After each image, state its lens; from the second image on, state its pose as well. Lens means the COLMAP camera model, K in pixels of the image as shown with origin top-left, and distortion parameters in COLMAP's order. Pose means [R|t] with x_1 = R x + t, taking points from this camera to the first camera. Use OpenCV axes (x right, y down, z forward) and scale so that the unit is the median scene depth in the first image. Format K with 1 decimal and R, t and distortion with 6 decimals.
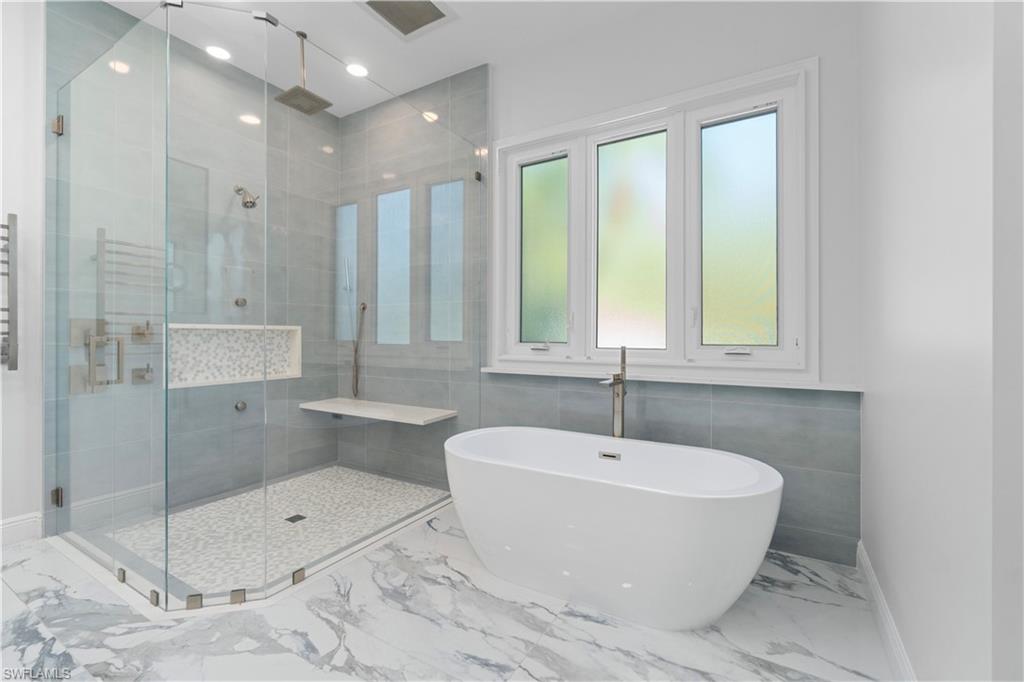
lens RADIAL K [[447.4, 0, 510.1], [0, 447.4, 329.0], [0, 0, 1]] dist [-0.003639, 0.000256]
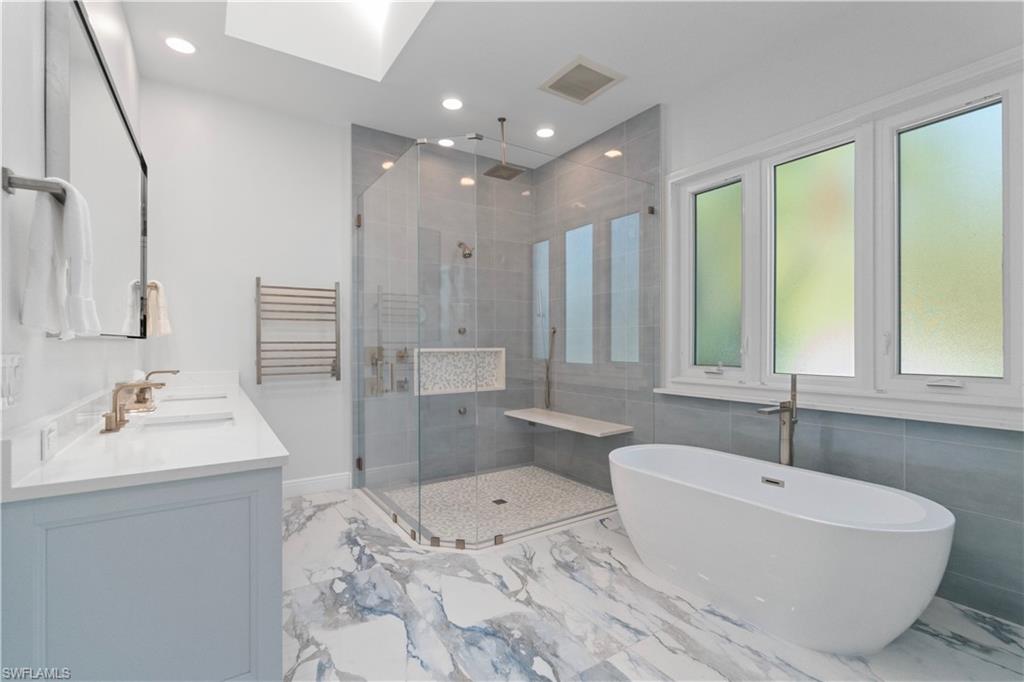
lens RADIAL K [[466.4, 0, 512.7], [0, 466.4, 337.4], [0, 0, 1]] dist [0.003646, 0.000603]
pose [[0.905299, -0.006911, -0.424719, 0.126883], [0.006162, 0.999976, -0.003136, -0.042216], [0.424730, 0.000222, 0.905320, -0.197478]]
